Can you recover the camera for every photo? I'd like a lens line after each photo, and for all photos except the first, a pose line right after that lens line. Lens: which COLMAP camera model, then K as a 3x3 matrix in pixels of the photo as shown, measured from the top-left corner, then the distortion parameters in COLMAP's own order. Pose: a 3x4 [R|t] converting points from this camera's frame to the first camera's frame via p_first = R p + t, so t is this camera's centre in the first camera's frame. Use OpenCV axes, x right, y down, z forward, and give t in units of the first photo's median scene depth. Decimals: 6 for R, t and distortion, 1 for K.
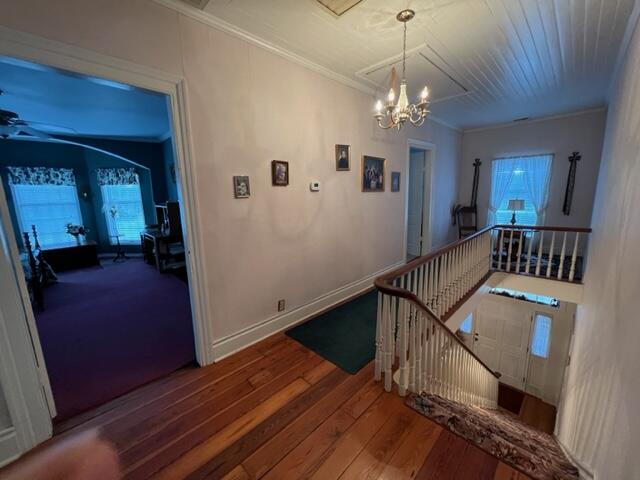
lens RADIAL K [[255.5, 0, 323.3], [0, 255.5, 235.9], [0, 0, 1]] dist [-0.001877, -0.000137]
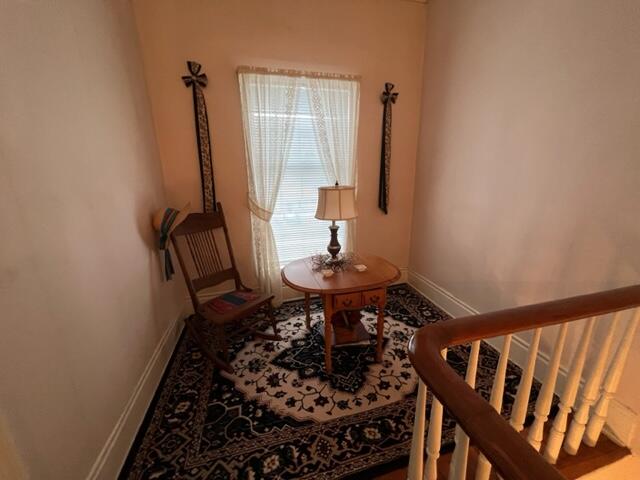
lens RADIAL K [[254.8, 0, 321.3], [0, 254.8, 235.0], [0, 0, 1]] dist [0.002356, 0.000081]
pose [[0.510970, -0.205808, 0.834598, 0.395791], [0.155265, 0.977043, 0.145875, -0.118841], [-0.845460, 0.055046, 0.531194, 0.747104]]
